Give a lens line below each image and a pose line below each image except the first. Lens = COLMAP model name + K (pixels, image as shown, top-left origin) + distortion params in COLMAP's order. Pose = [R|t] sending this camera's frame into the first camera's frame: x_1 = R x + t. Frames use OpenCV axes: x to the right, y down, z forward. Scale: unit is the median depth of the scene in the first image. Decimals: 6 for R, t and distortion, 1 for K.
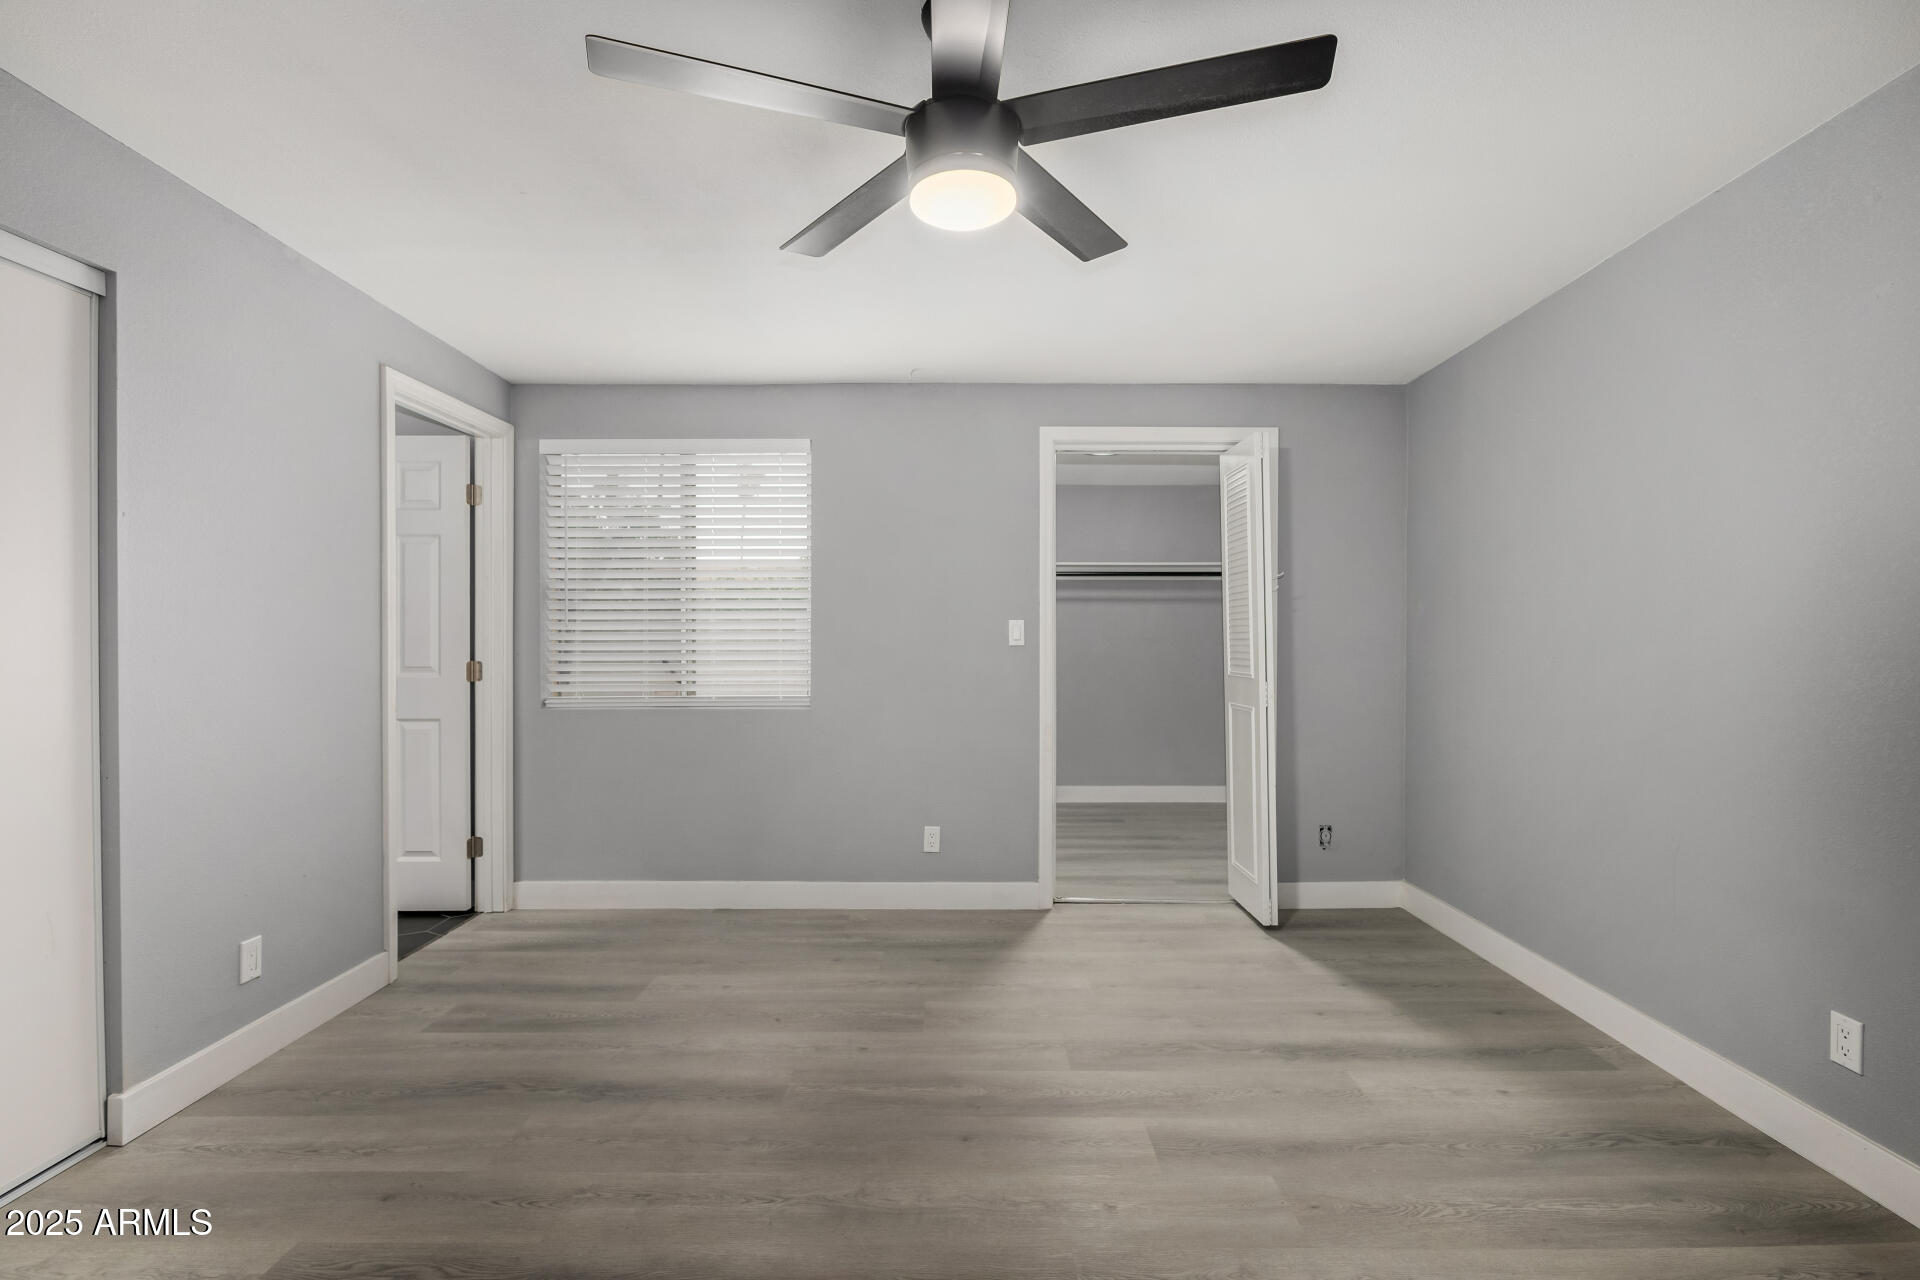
lens RADIAL K [[861.2, 0, 957.0], [0, 861.2, 638.2], [0, 0, 1]] dist [-0.005213, -0.001104]
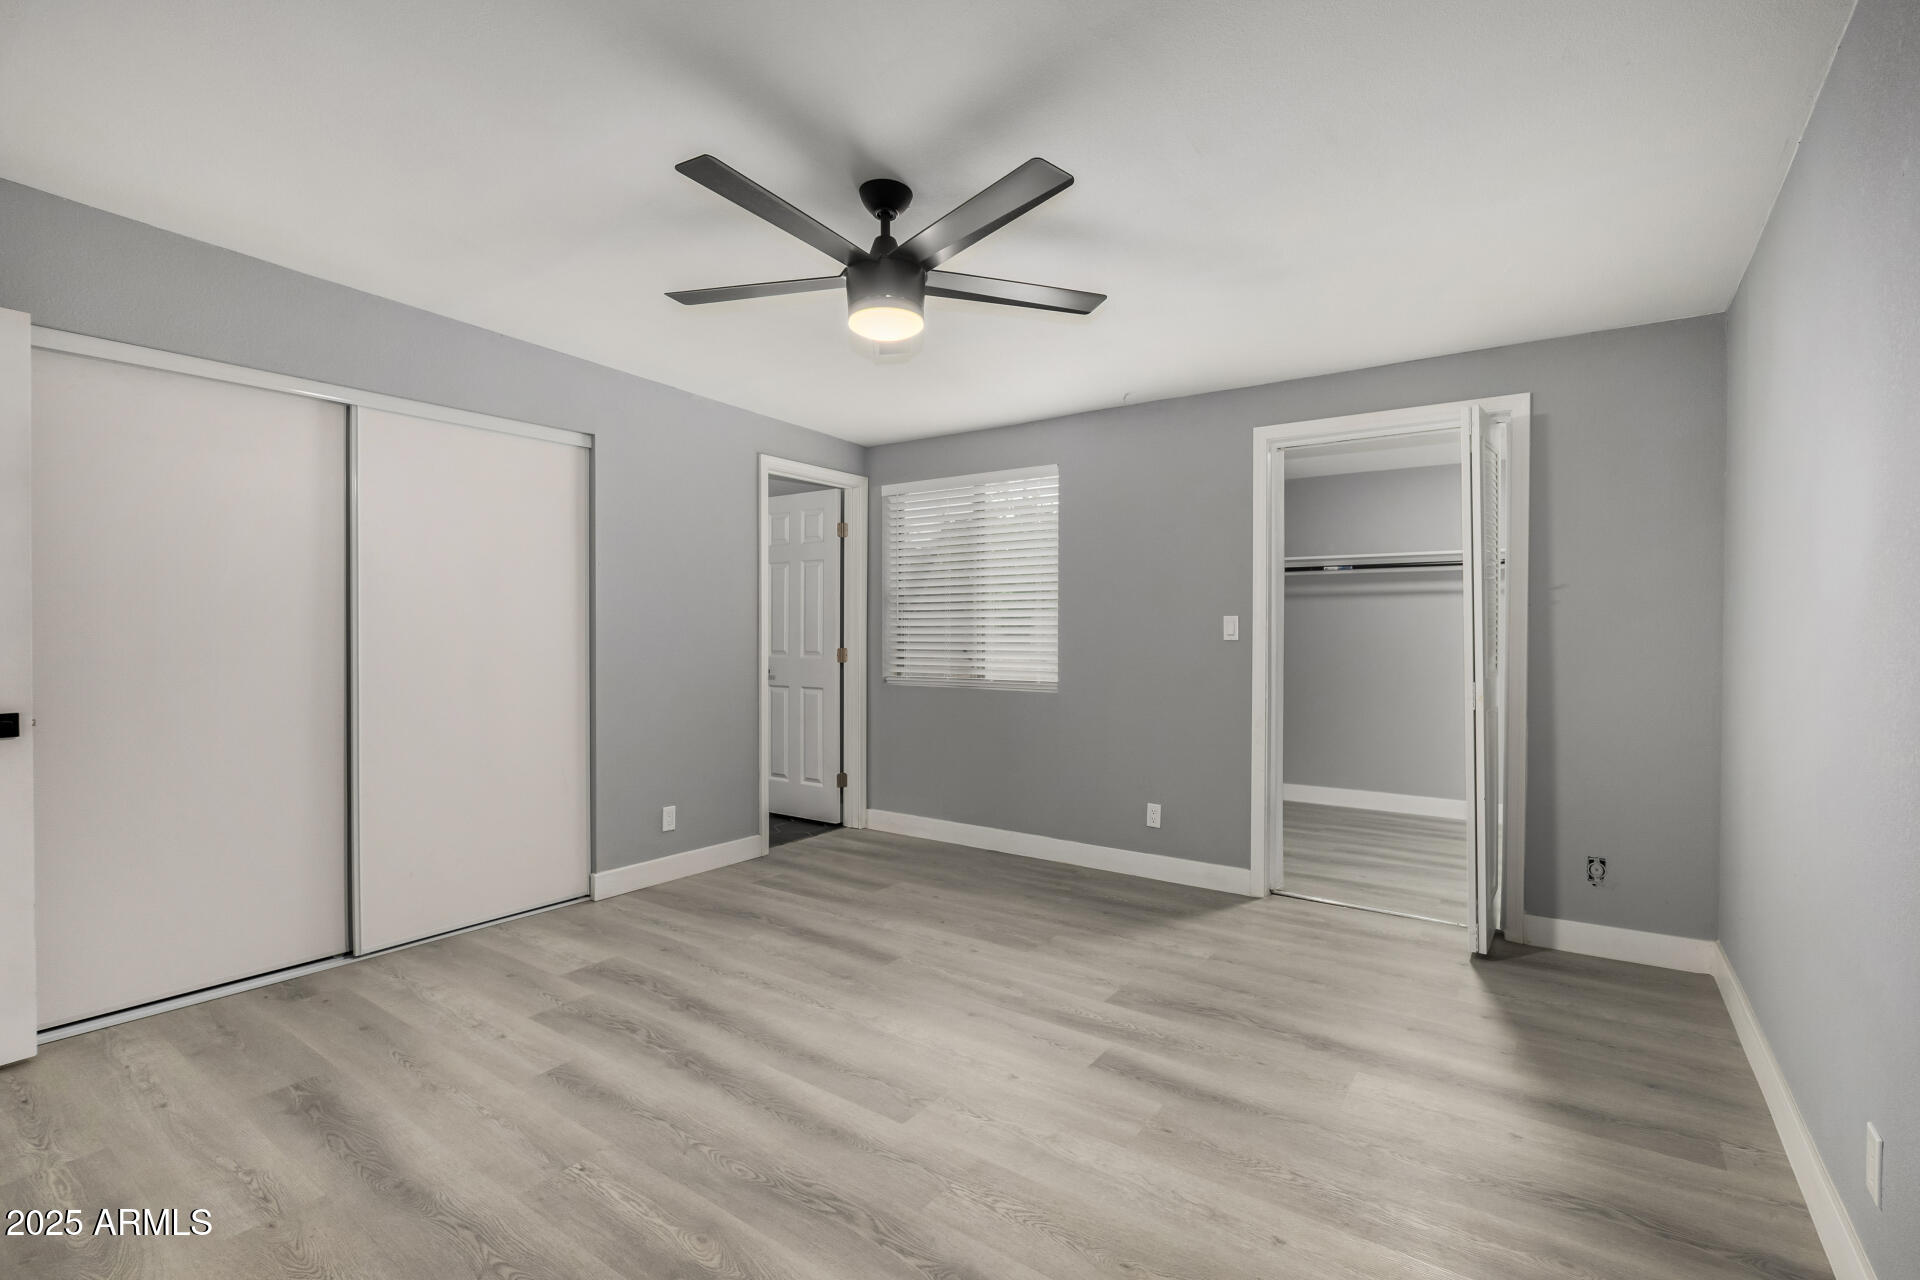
lens RADIAL K [[861.2, 0, 961.1], [0, 861.2, 636.1], [0, 0, 1]] dist [-0.005213, -0.001104]
pose [[0.819213, 0.005480, -0.573463, 0.408197], [-0.004881, 0.999985, 0.002584, 0.002526], [0.573468, 0.000683, 0.819228, -0.044269]]
